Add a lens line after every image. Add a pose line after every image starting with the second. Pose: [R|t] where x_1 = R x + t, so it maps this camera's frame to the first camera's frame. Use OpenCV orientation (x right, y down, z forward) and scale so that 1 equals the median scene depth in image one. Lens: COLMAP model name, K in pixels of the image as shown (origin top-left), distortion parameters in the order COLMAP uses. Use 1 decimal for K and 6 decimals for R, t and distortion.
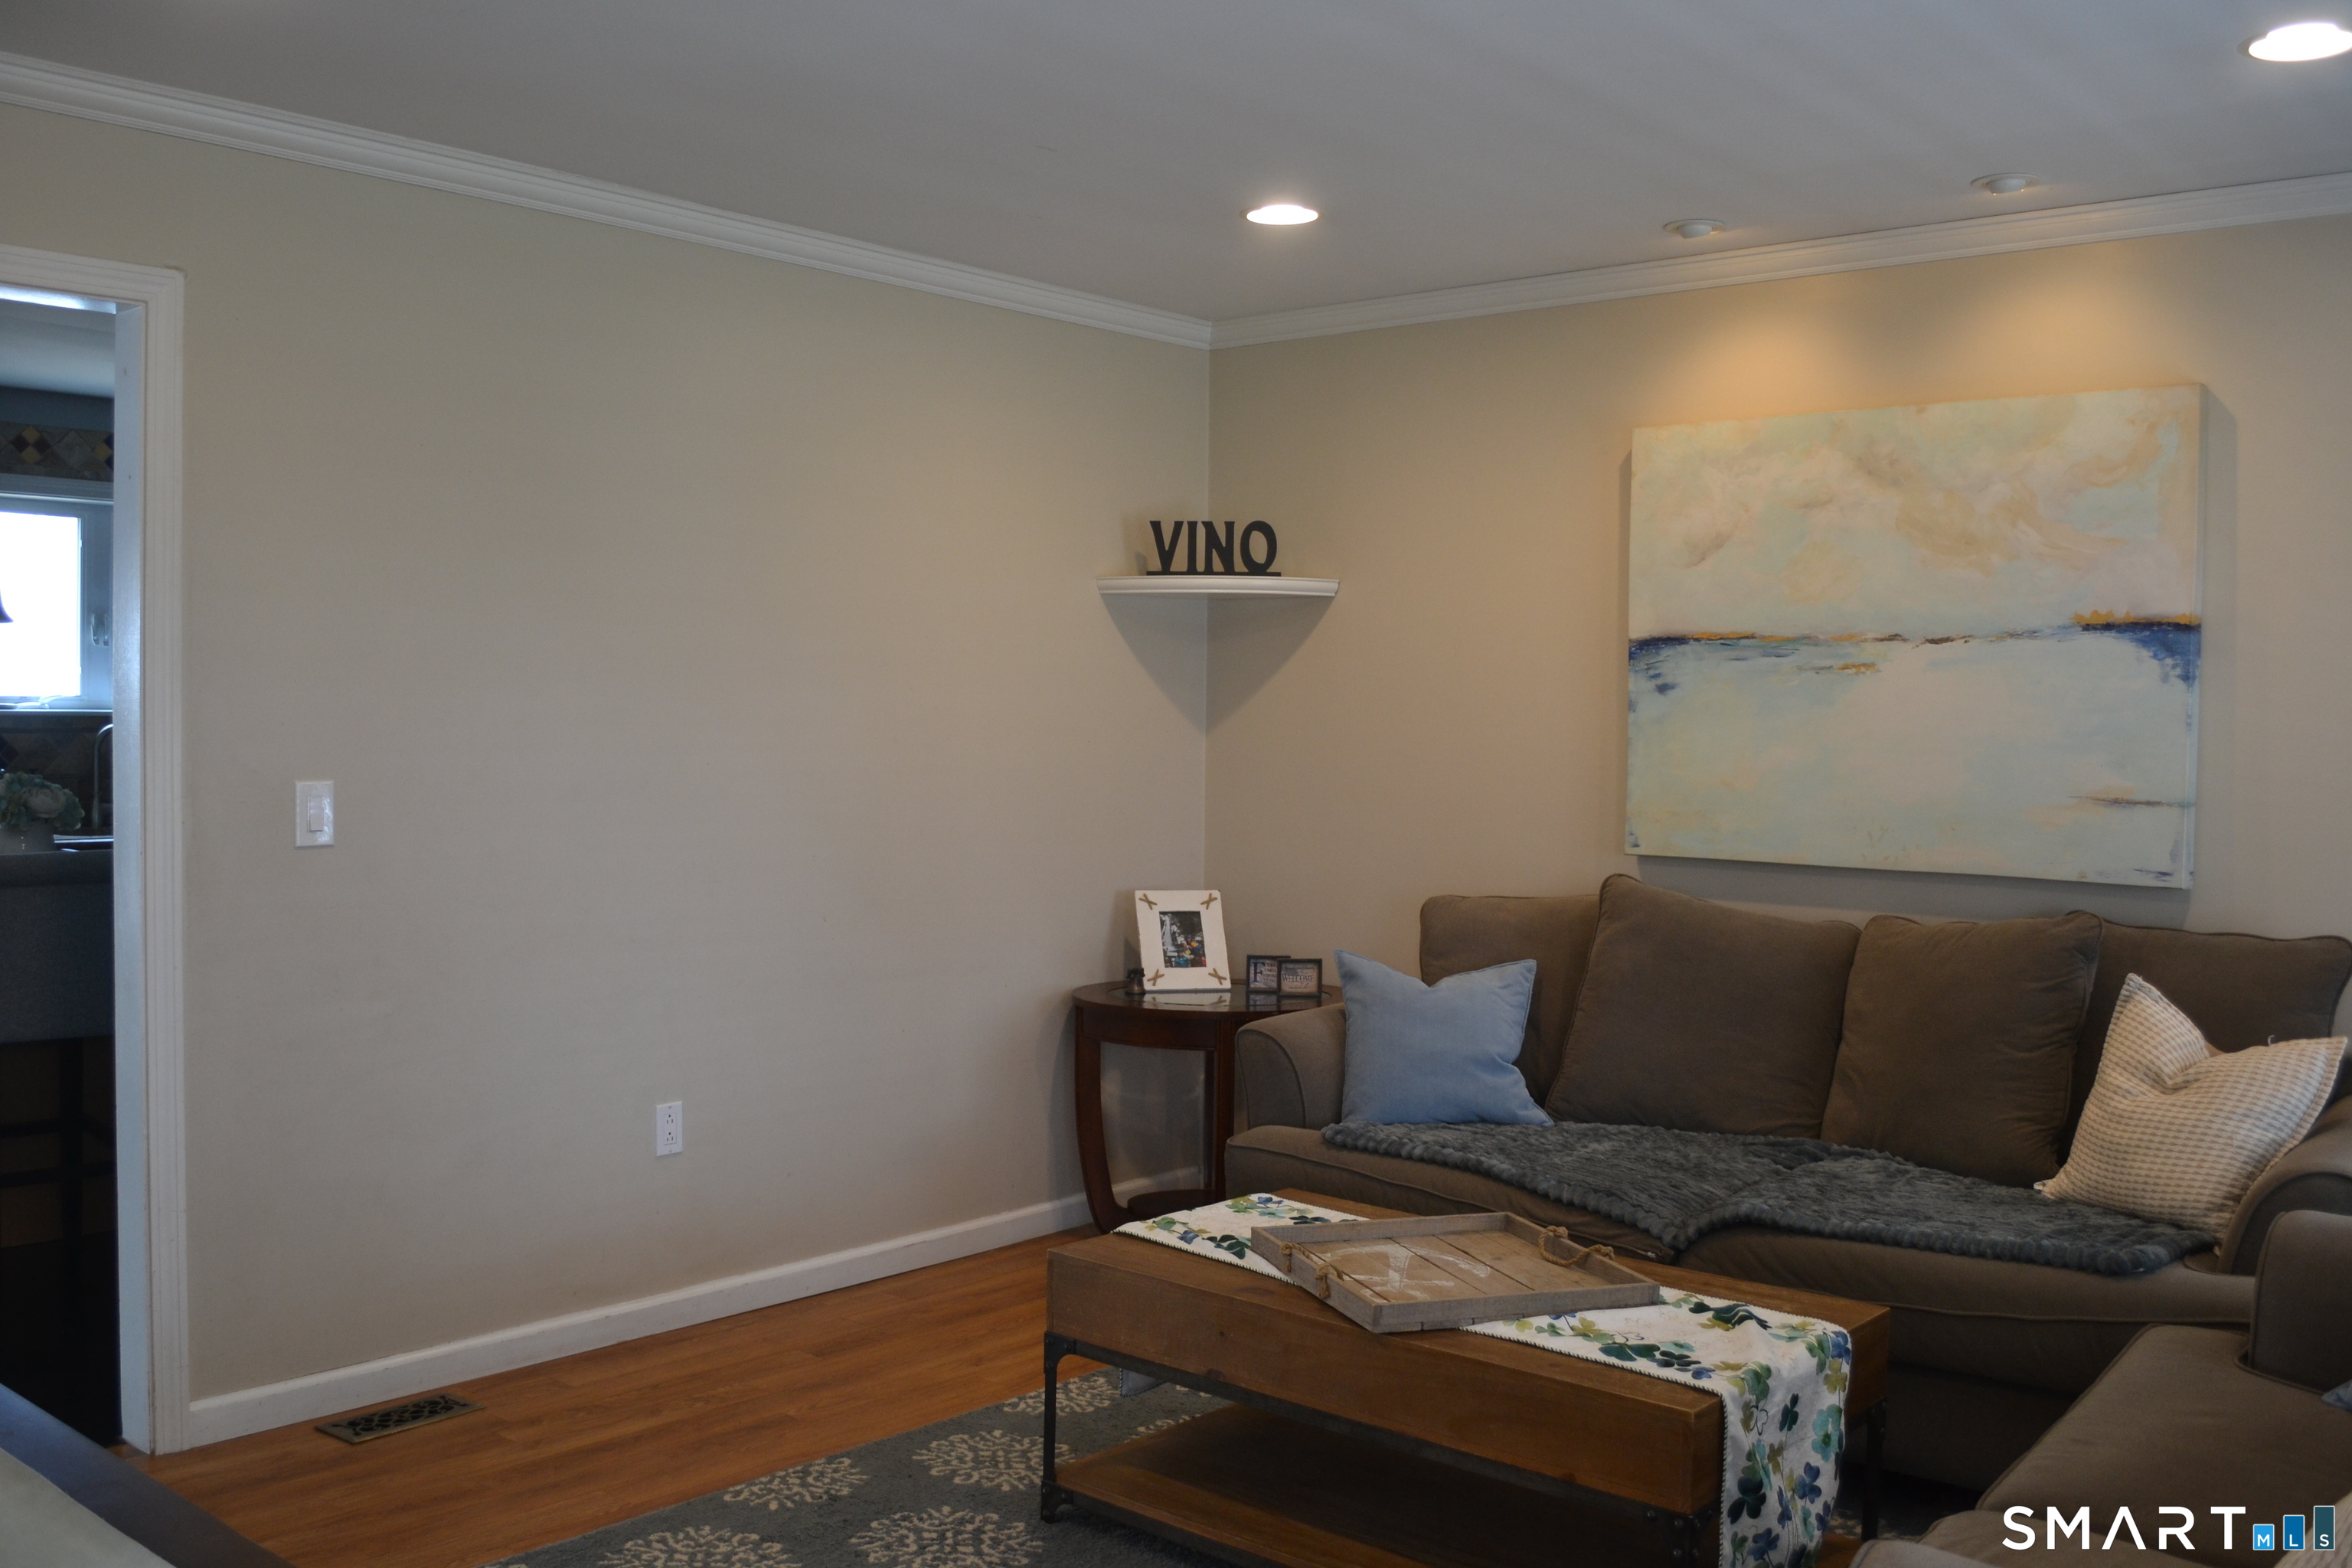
lens RADIAL K [[2080.5, 0, 1176.8], [0, 2080.5, 793.5], [0, 0, 1]] dist [-0.040446, -0.003944]
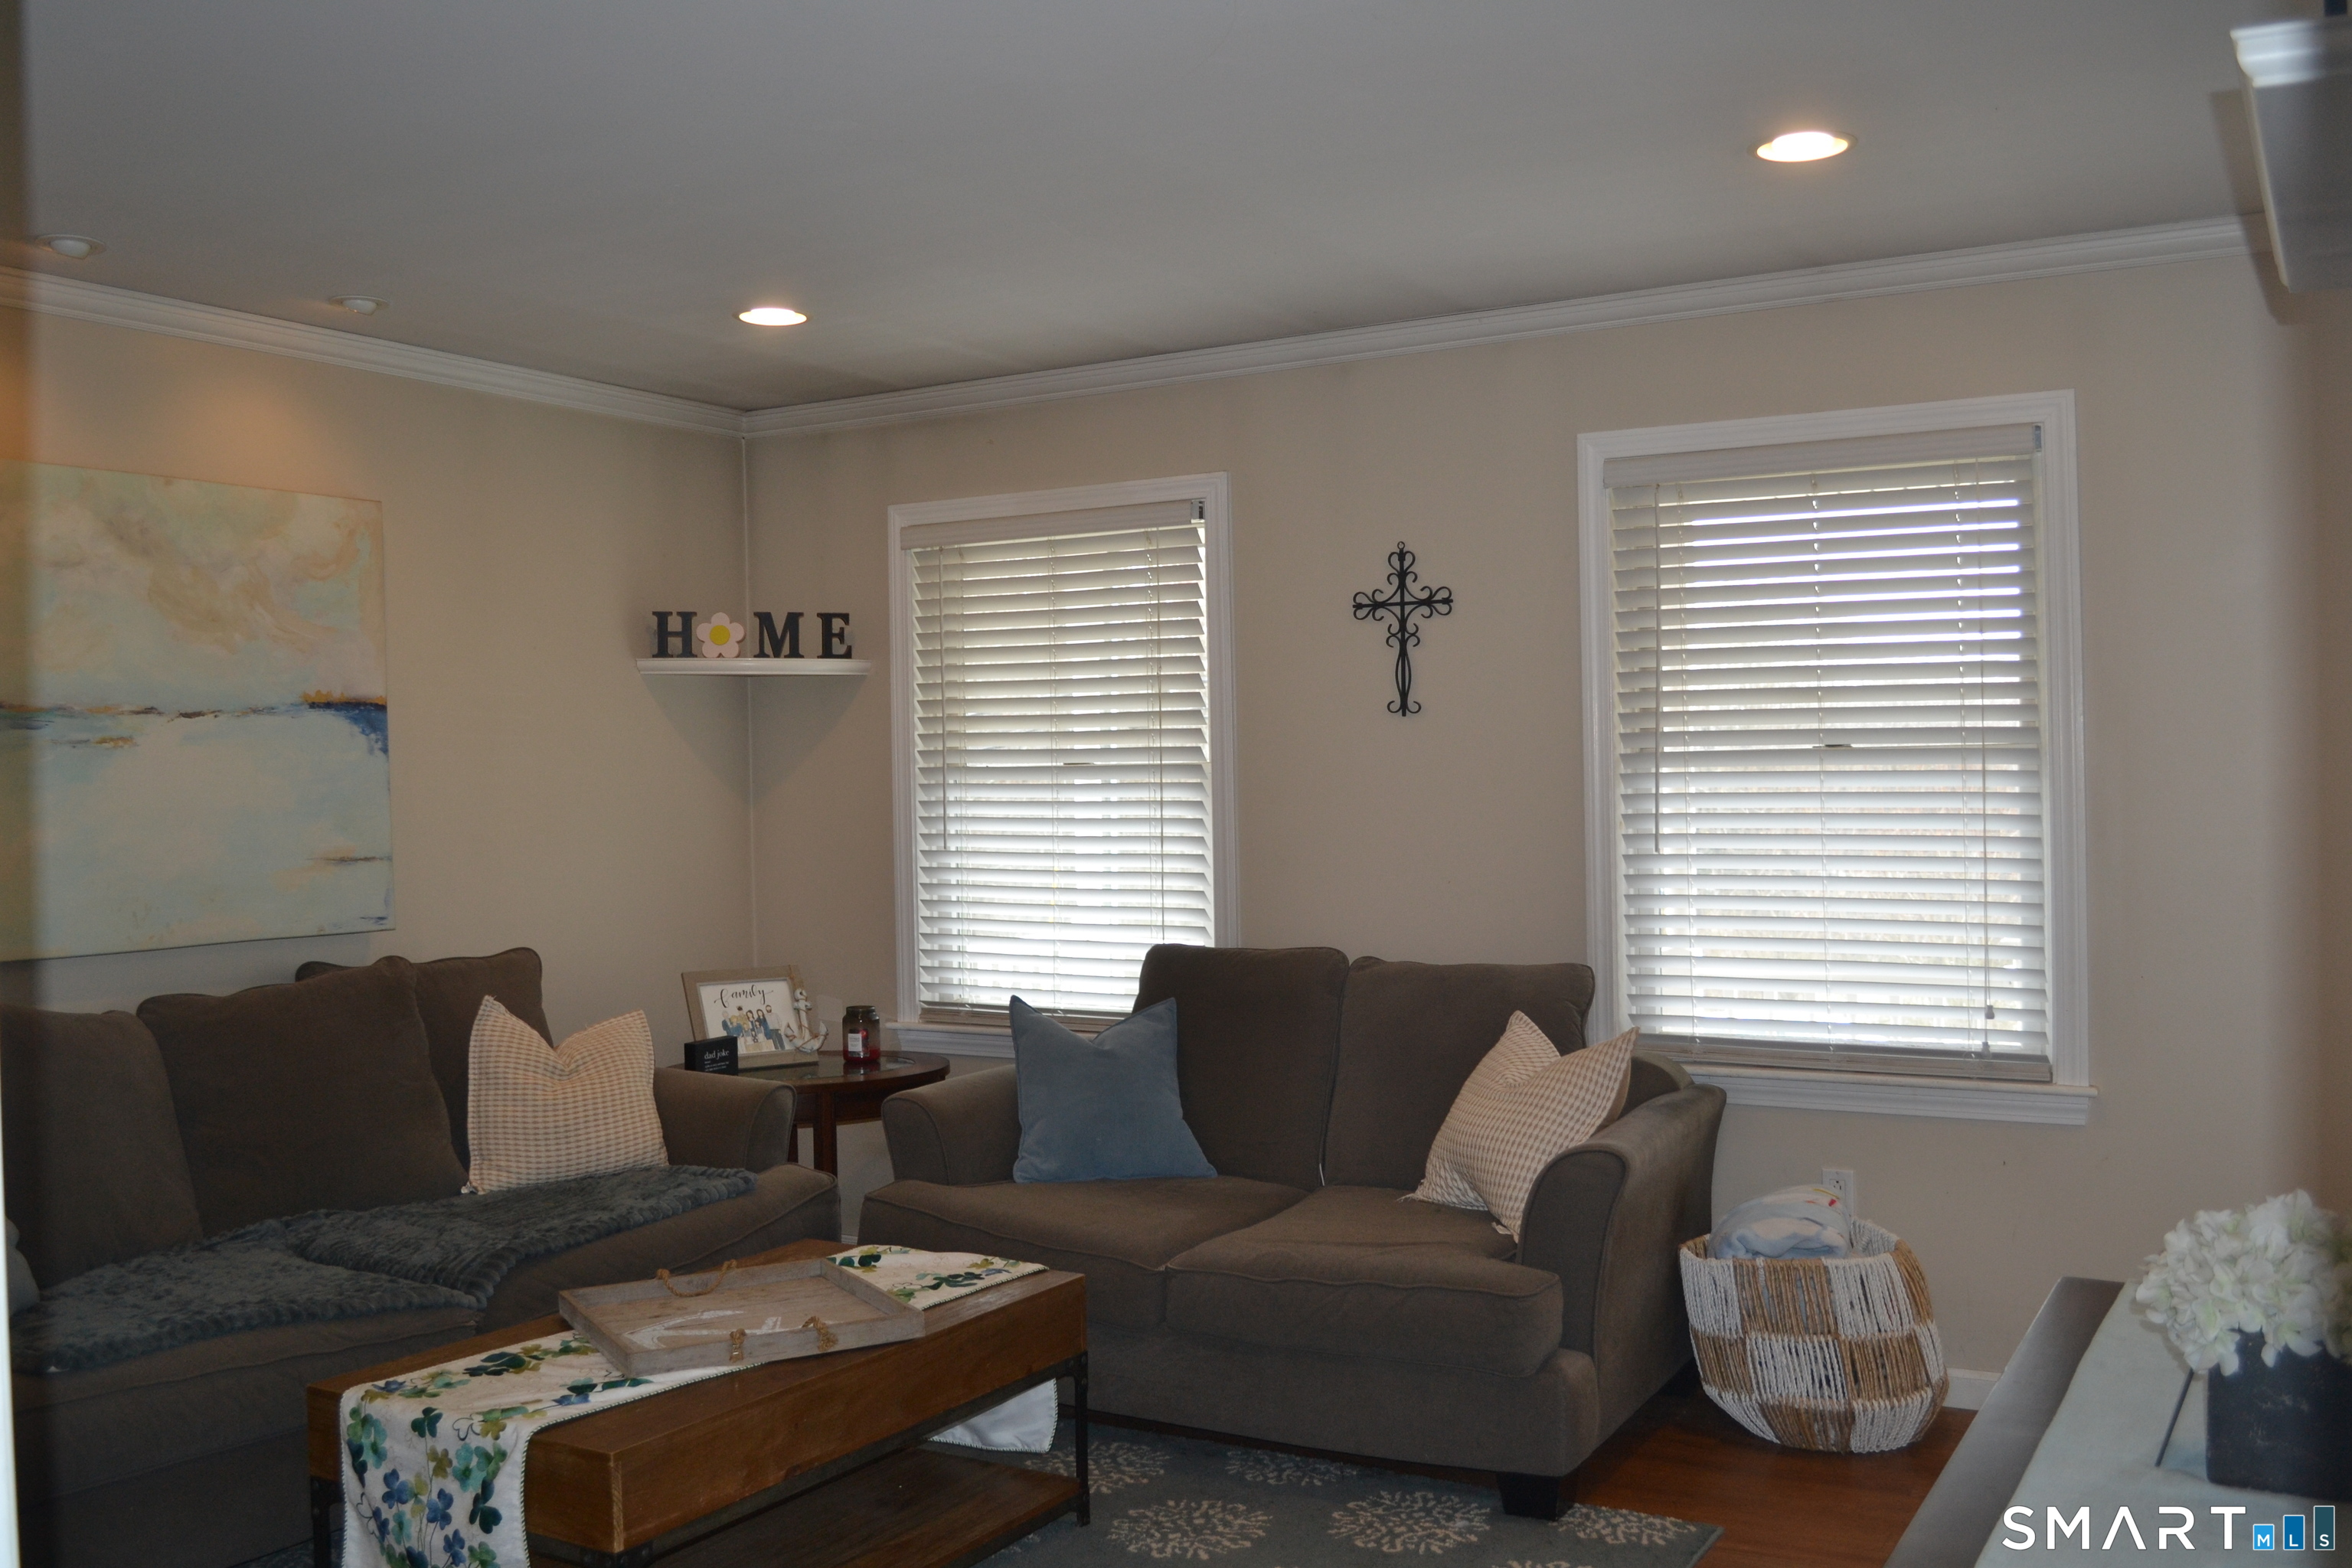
lens RADIAL K [[2080.5, 0, 1176.7], [0, 2080.5, 775.4], [0, 0, 1]] dist [-0.040446, -0.003944]
pose [[-0.155457, -0.019011, 0.987660, -0.717659], [0.050769, 0.998340, 0.027208, -0.048716], [-0.986537, 0.054372, -0.154233, 0.702891]]
